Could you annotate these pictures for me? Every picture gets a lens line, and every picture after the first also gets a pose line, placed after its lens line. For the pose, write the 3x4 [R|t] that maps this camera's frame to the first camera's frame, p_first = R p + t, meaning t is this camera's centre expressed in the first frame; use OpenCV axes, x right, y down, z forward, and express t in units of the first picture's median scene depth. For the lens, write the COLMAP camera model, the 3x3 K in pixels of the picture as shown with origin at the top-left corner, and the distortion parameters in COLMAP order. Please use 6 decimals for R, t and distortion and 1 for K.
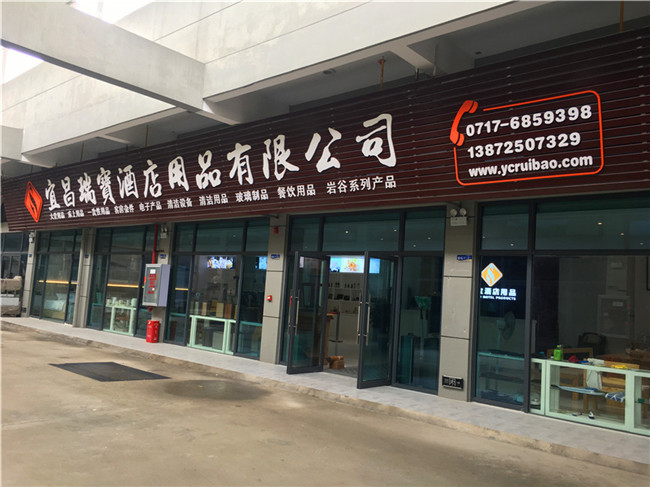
lens RADIAL K [[552.8, 0, 325.0], [0, 552.8, 243.5], [0, 0, 1]] dist [0.070111, -0.100170]
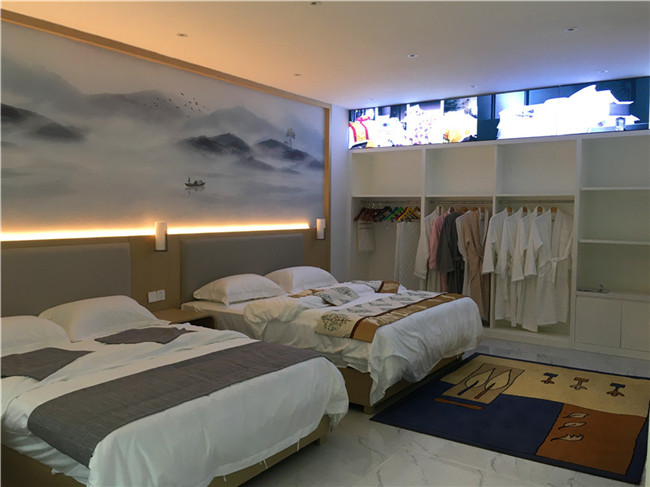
lens RADIAL K [[552.8, 0, 325.0], [0, 552.8, 243.5], [0, 0, 1]] dist [0.070111, -0.100170]
pose [[0.990603, -0.069321, 0.117903, -0.079500], [0.049122, 0.984847, 0.166325, 0.013107], [-0.127646, -0.158971, 0.978997, 0.211373]]
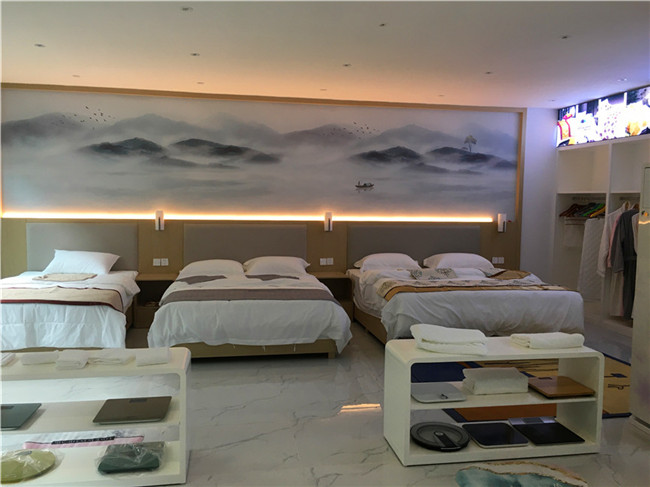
lens RADIAL K [[552.8, 0, 325.0], [0, 552.8, 243.5], [0, 0, 1]] dist [0.070111, -0.100170]
pose [[0.787617, -0.010009, -0.616083, -0.037003], [0.099348, 0.988848, 0.110945, 0.014900], [0.608103, -0.148589, 0.779829, 0.202252]]
